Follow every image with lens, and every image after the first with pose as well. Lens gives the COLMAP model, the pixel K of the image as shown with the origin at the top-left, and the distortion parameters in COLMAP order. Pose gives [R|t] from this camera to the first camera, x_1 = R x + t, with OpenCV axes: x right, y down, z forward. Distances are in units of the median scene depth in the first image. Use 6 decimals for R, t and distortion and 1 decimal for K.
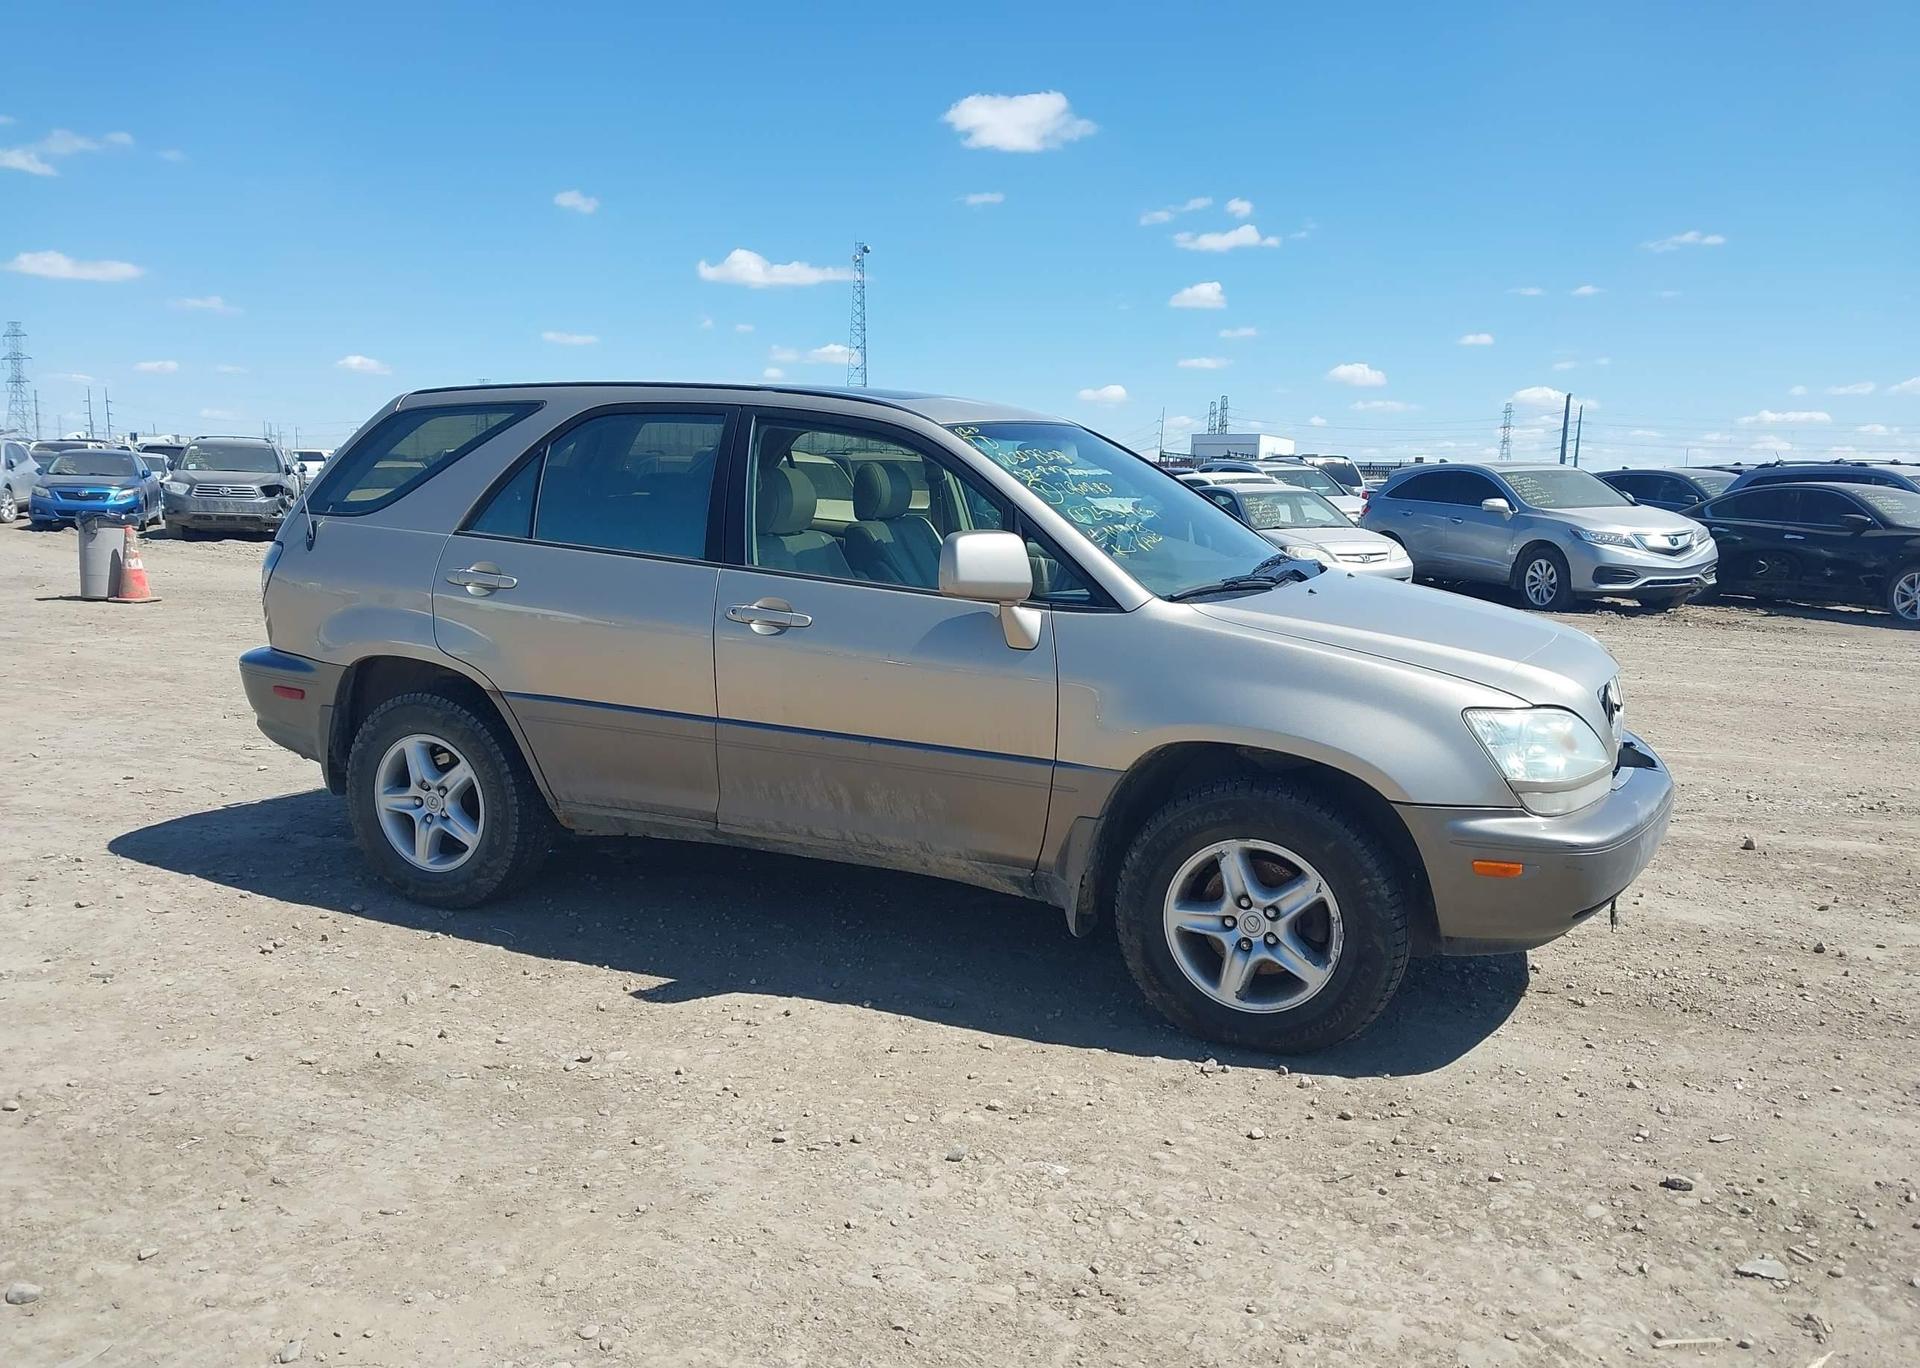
lens RADIAL K [[1517.6, 0, 959.5], [0, 1517.6, 756.6], [0, 0, 1]] dist [0.018508, -0.024980]
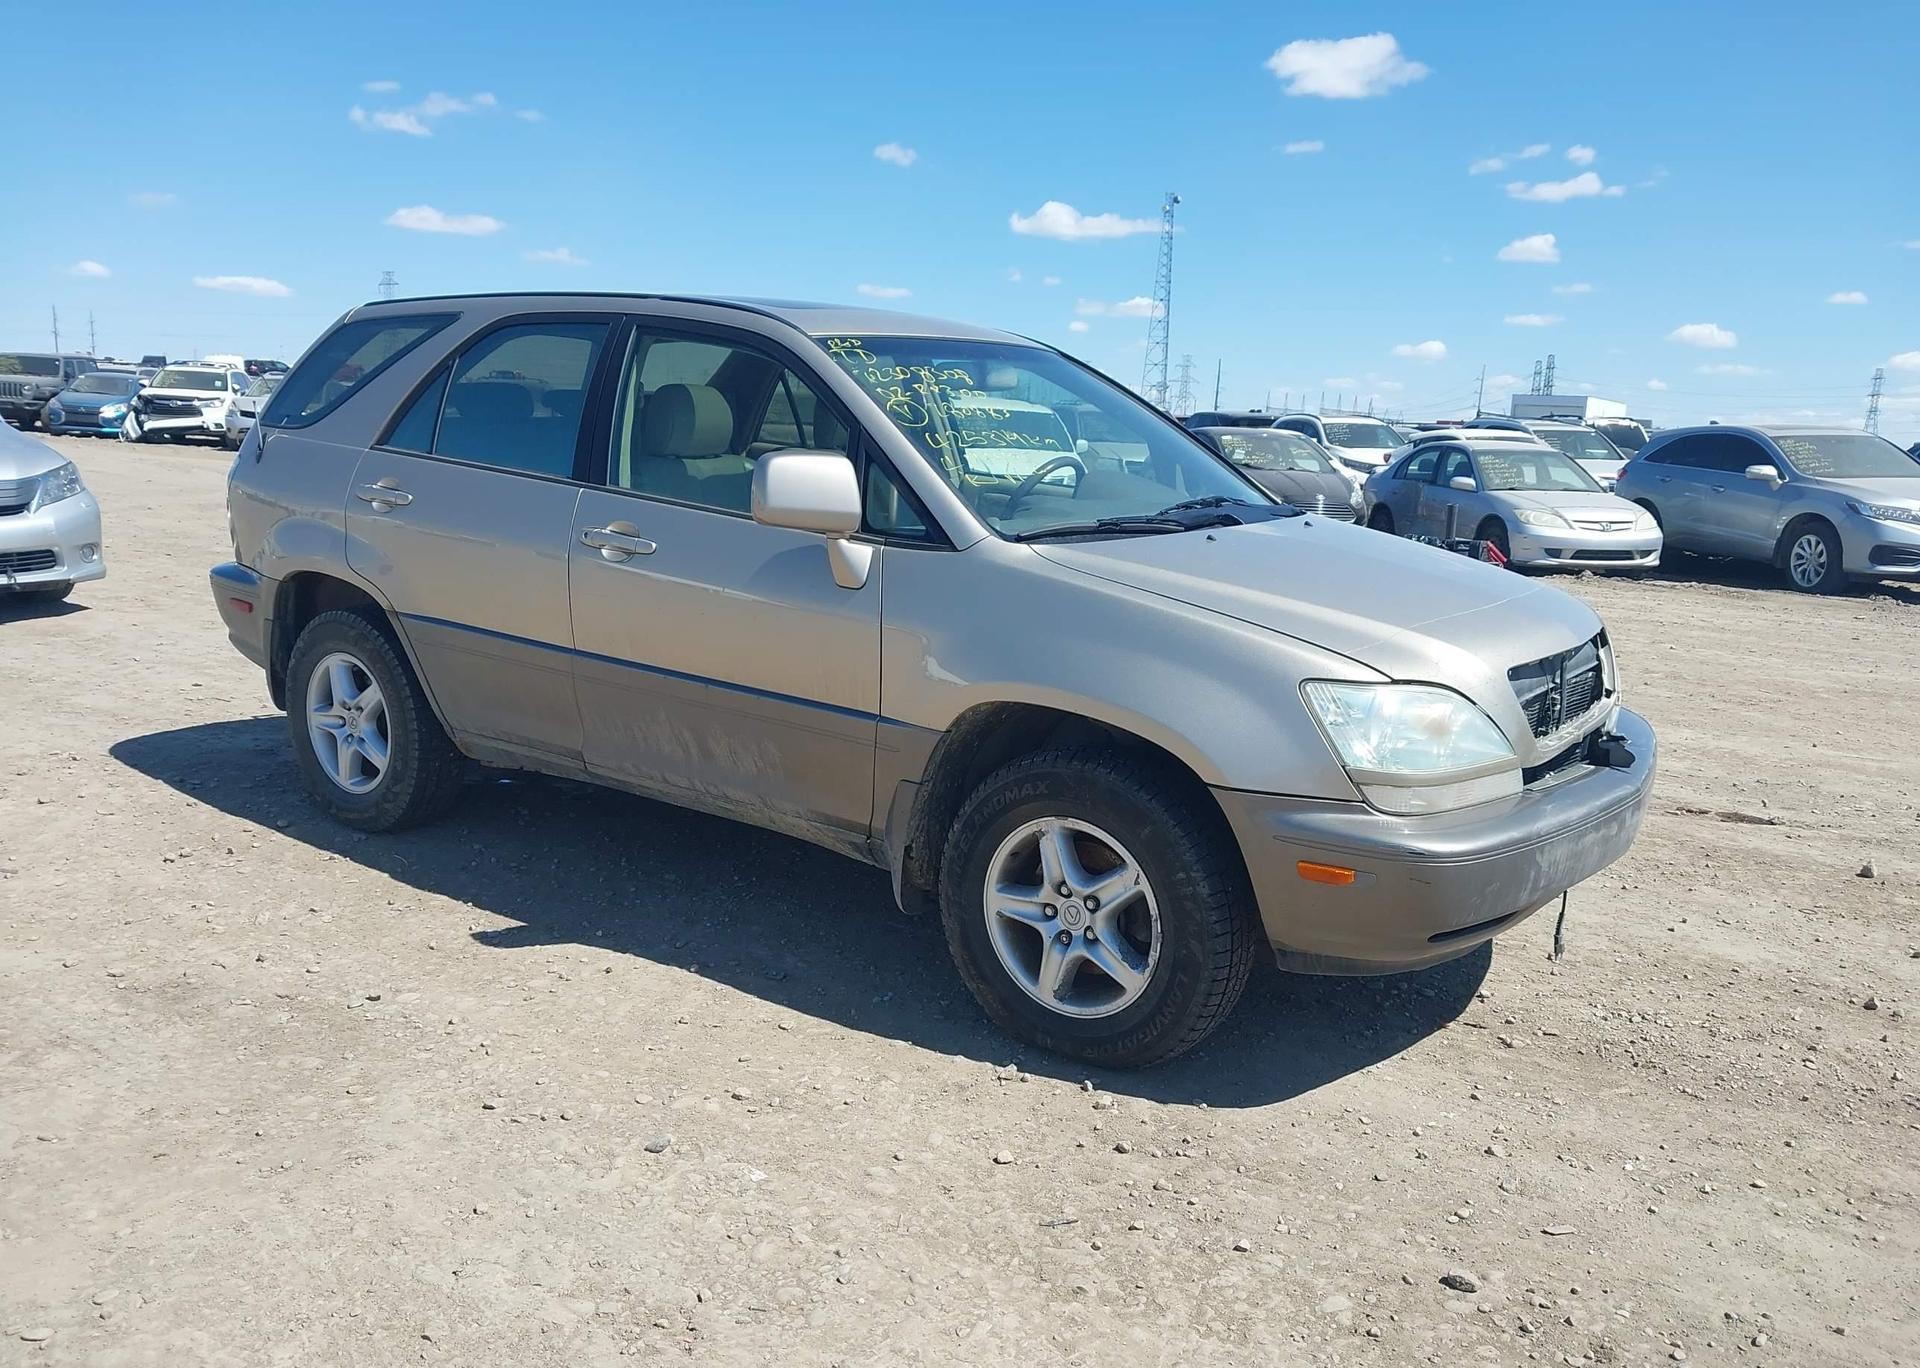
lens RADIAL K [[1517.6, 0, 955.0], [0, 1517.6, 741.7], [0, 0, 1]] dist [0.018508, -0.024980]
pose [[0.980442, 0.062902, -0.186484, 0.244035], [-0.059318, 0.997933, 0.024740, -0.005564], [0.187655, -0.013194, 0.982146, 0.118361]]
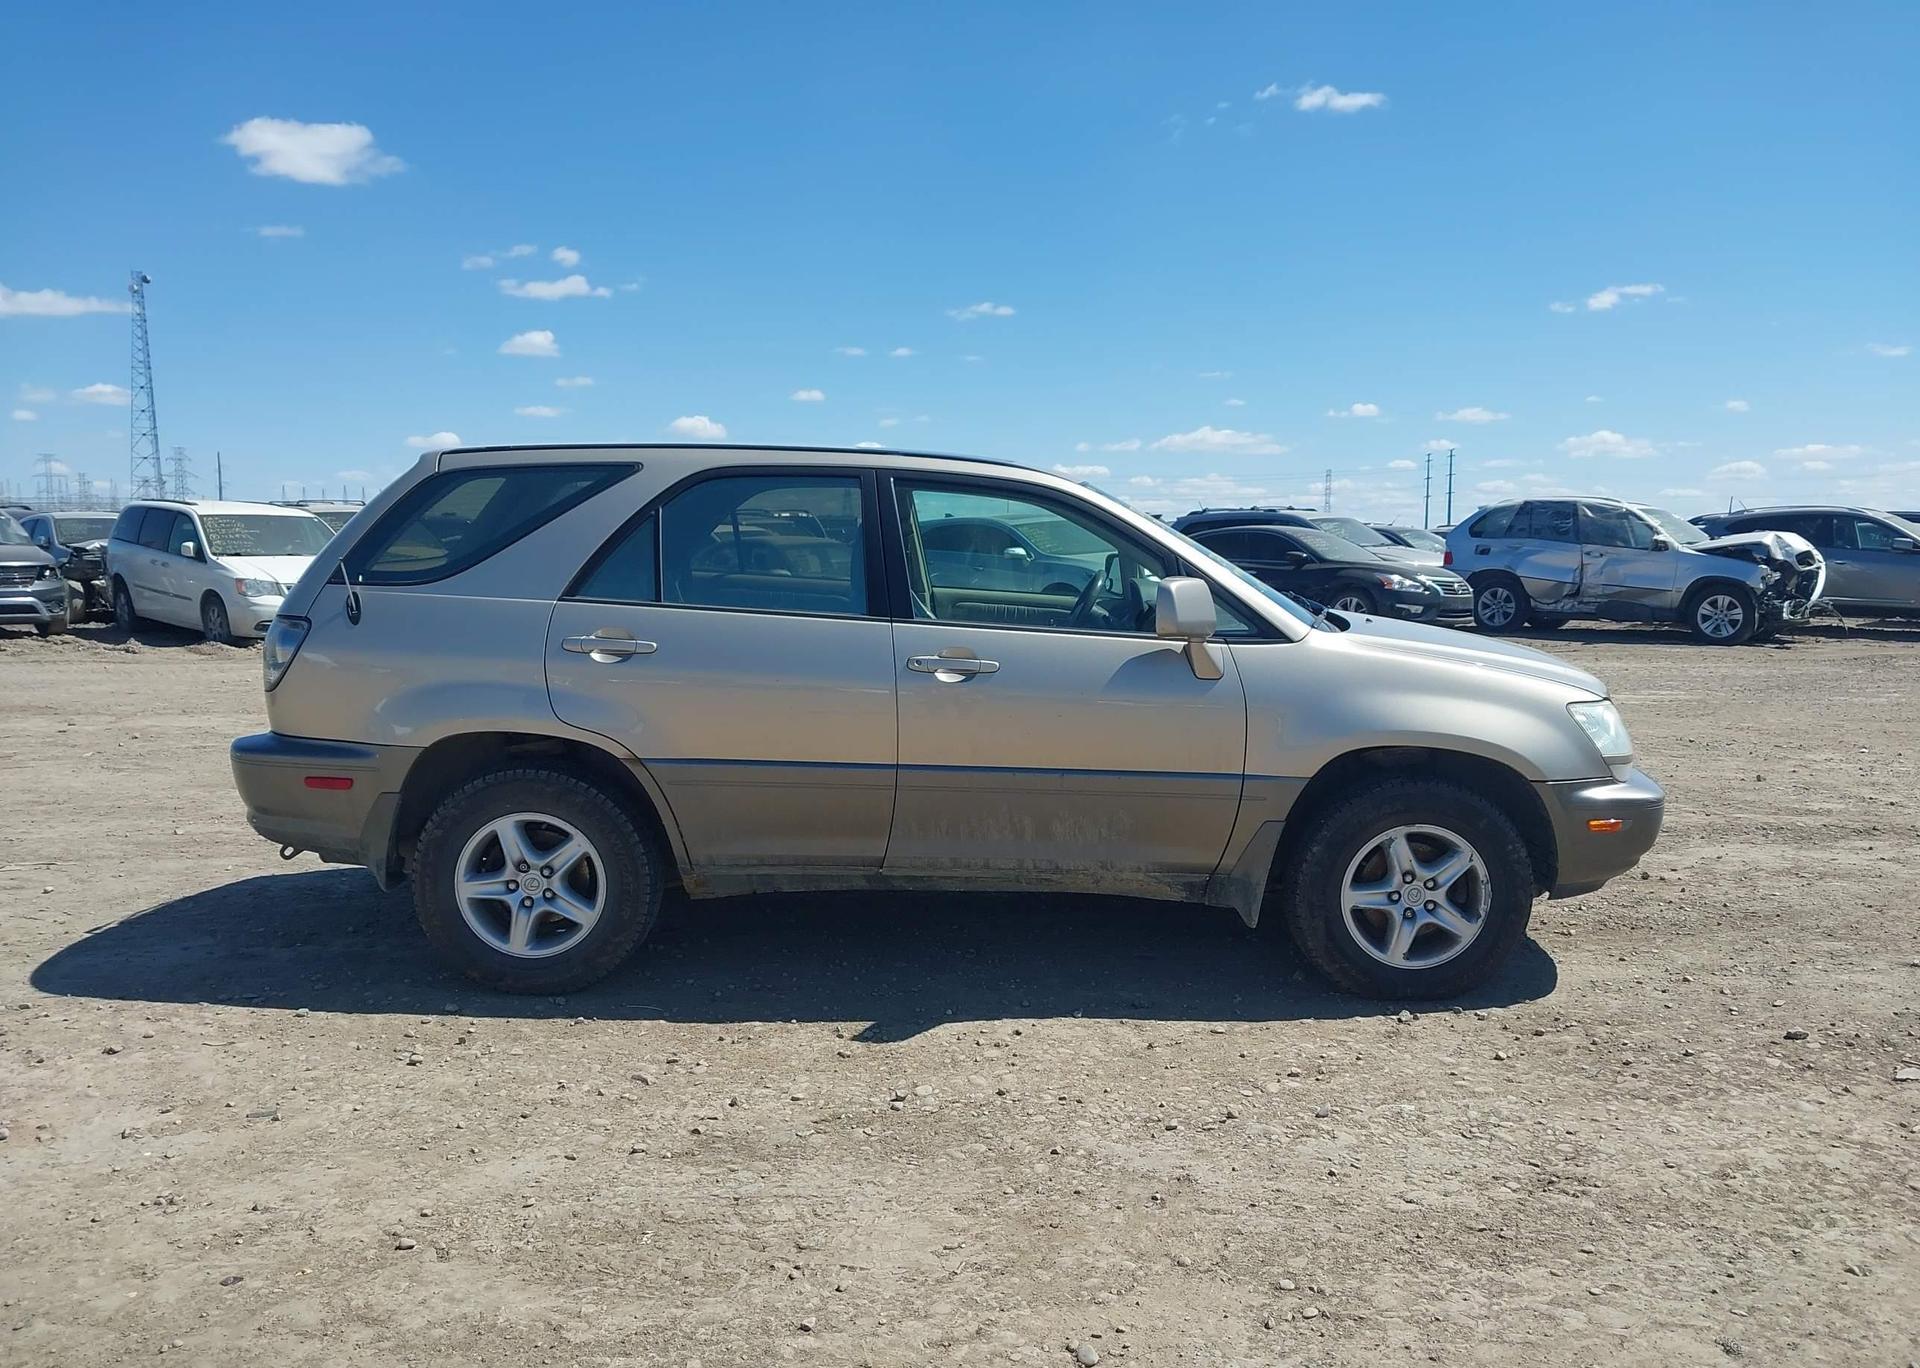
lens RADIAL K [[1517.6, 0, 965.6], [0, 1517.6, 798.7], [0, 0, 1]] dist [0.018508, -0.024980]
pose [[0.911623, -0.087405, 0.401627, -0.529018], [0.089743, 0.995880, 0.013031, -0.012036], [-0.401112, 0.024164, 0.915710, 0.028015]]
